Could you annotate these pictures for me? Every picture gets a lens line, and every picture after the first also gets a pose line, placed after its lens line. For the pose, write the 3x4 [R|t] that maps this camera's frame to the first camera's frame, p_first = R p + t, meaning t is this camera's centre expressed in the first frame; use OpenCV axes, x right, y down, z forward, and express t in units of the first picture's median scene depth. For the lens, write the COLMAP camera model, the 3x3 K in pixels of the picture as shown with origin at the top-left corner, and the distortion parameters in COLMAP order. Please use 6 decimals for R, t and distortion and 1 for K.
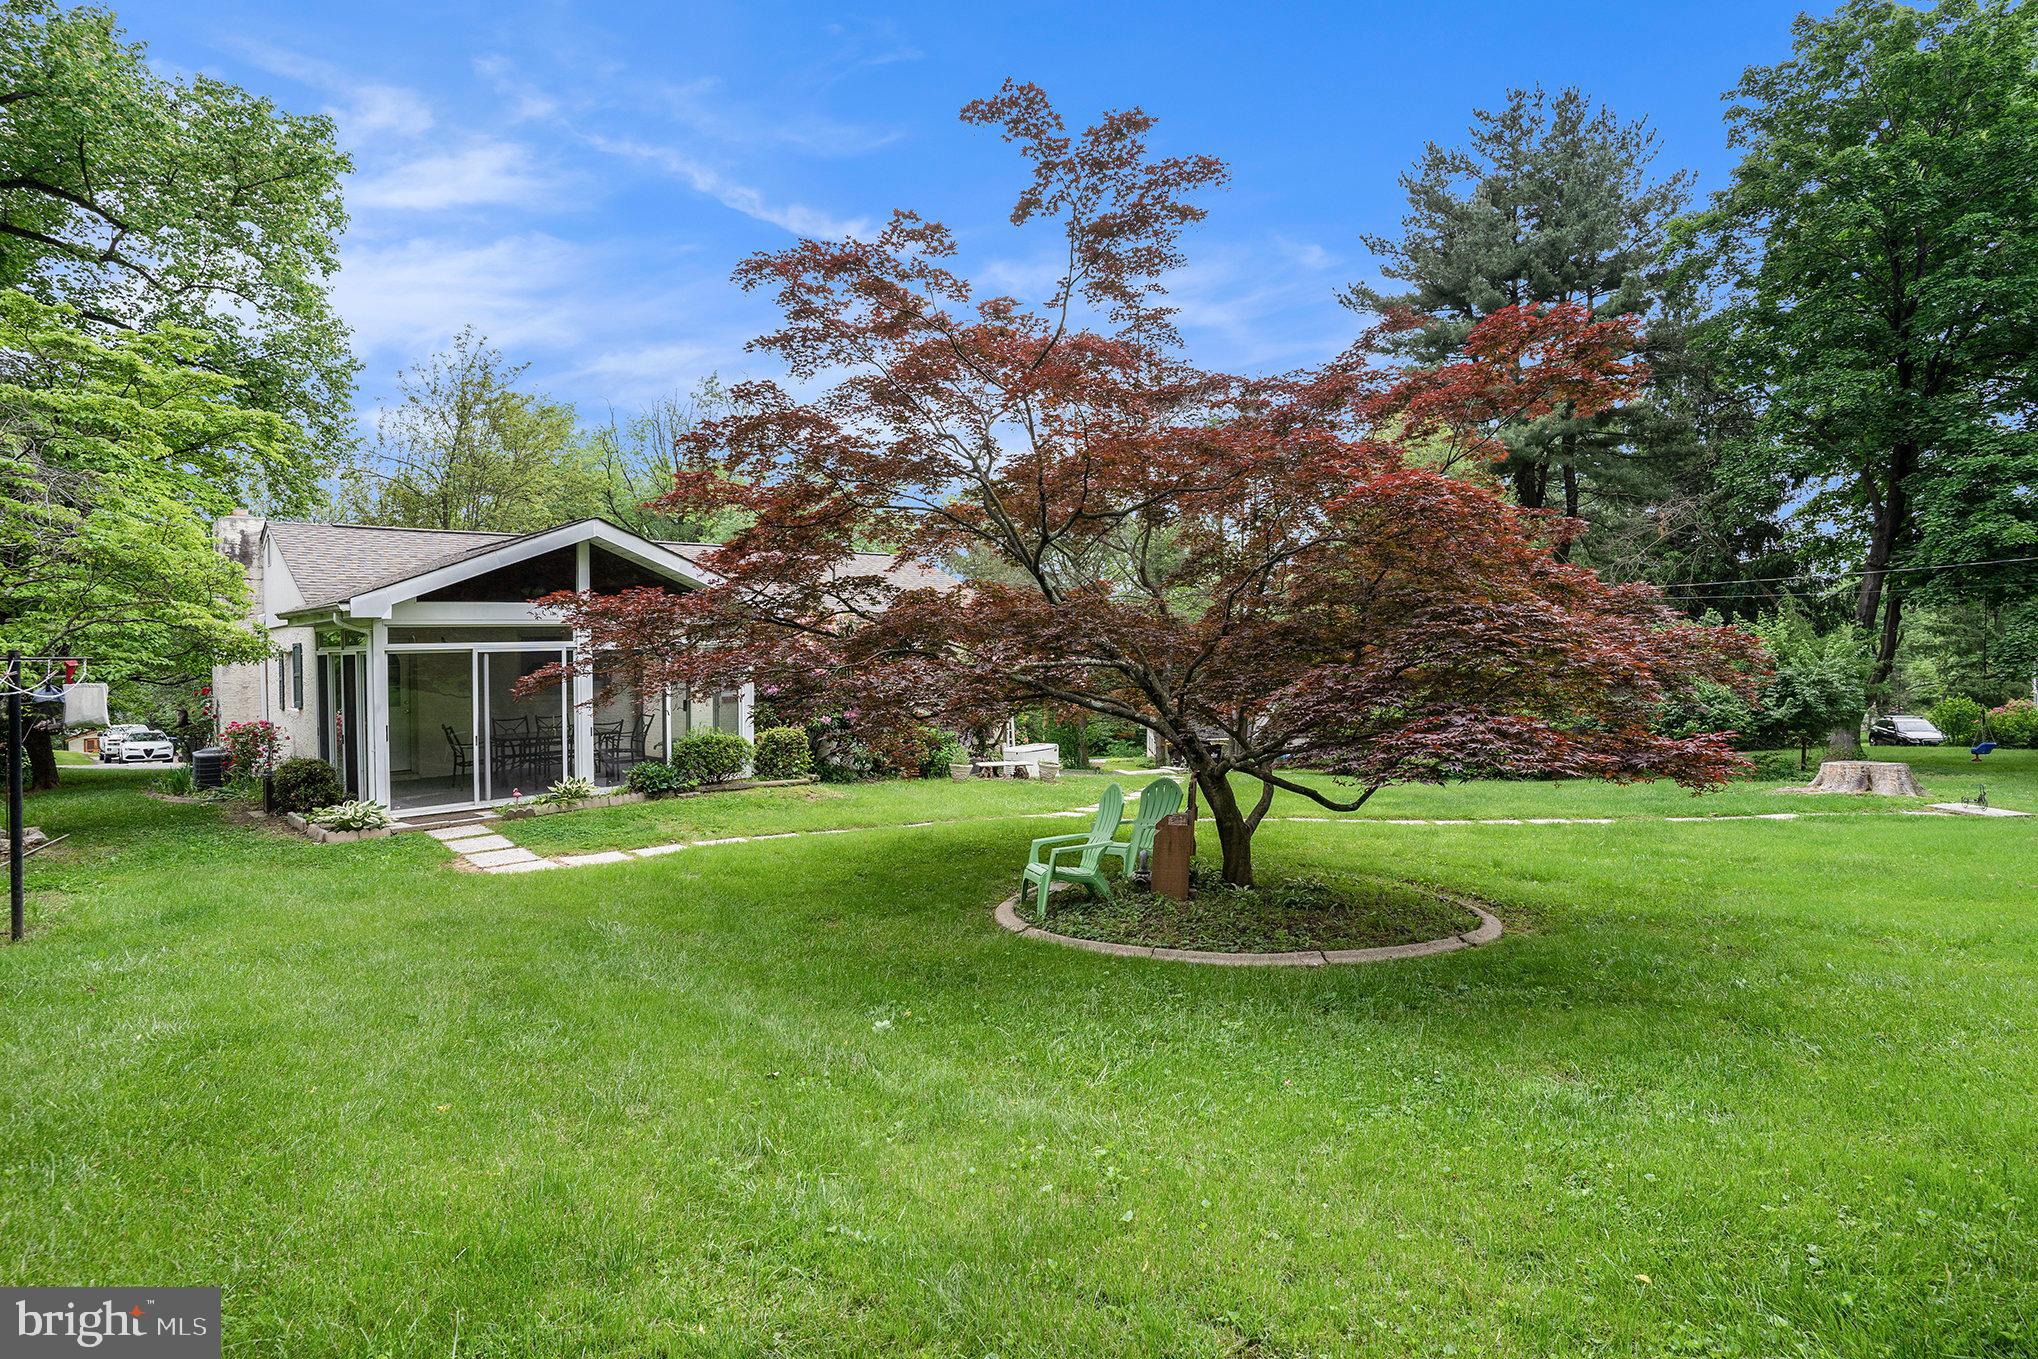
lens RADIAL K [[1005.6, 0, 1039.8], [0, 1005.6, 672.5], [0, 0, 1]] dist [-0.071769, 0.036218]
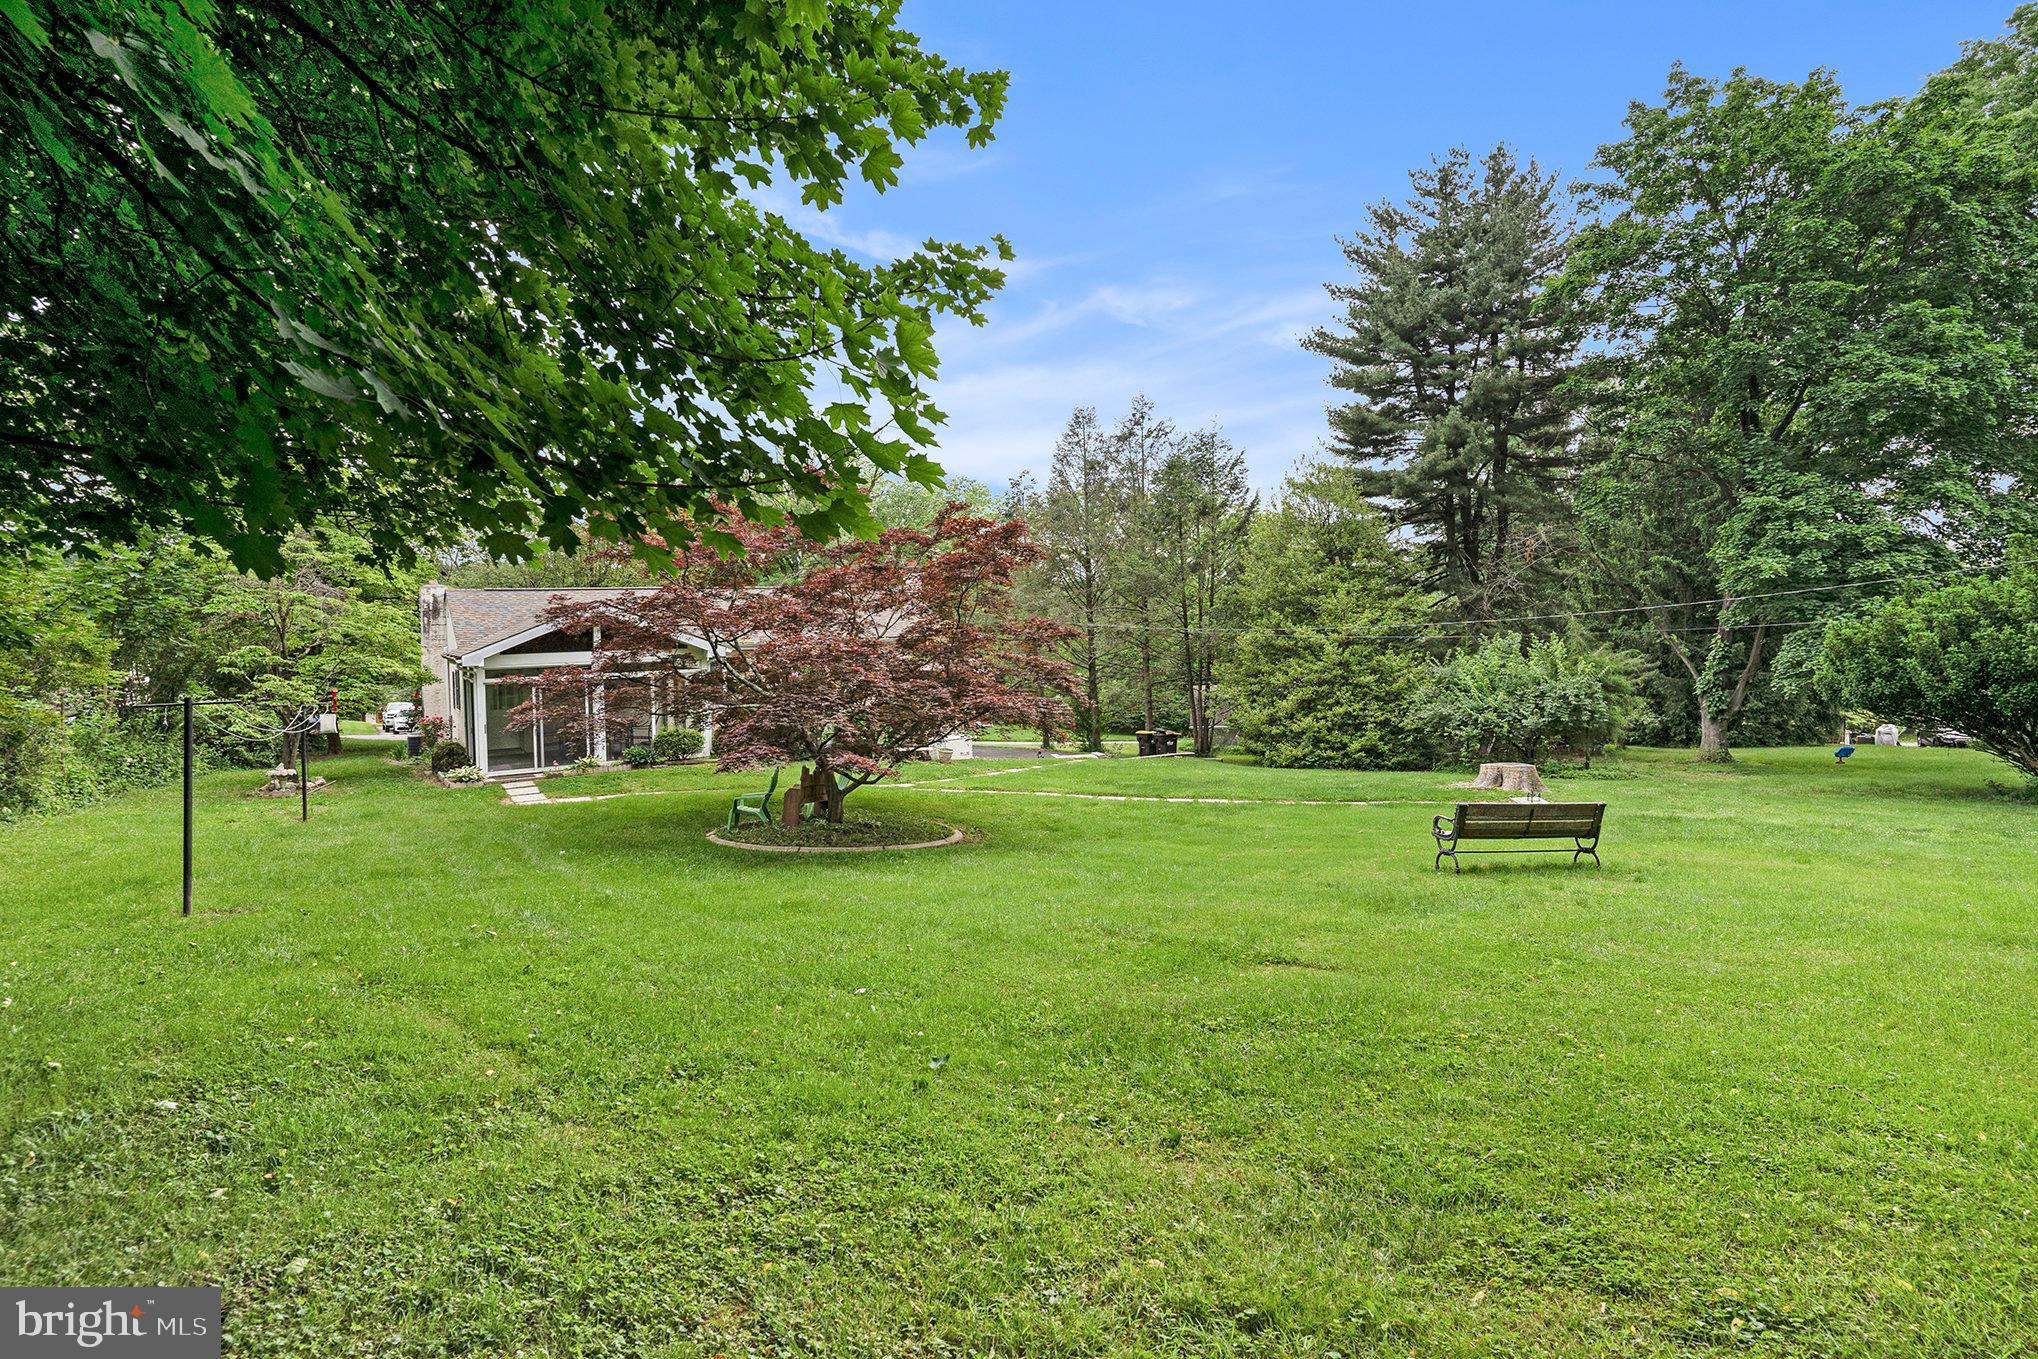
lens RADIAL K [[1005.6, 0, 1039.8], [0, 1005.6, 672.5], [0, 0, 1]] dist [-0.071769, 0.036218]
pose [[0.981712, 0.001961, -0.190363, 0.596379], [0.003330, 0.999617, 0.027471, -0.077659], [0.190344, -0.027603, 0.981329, -0.507936]]
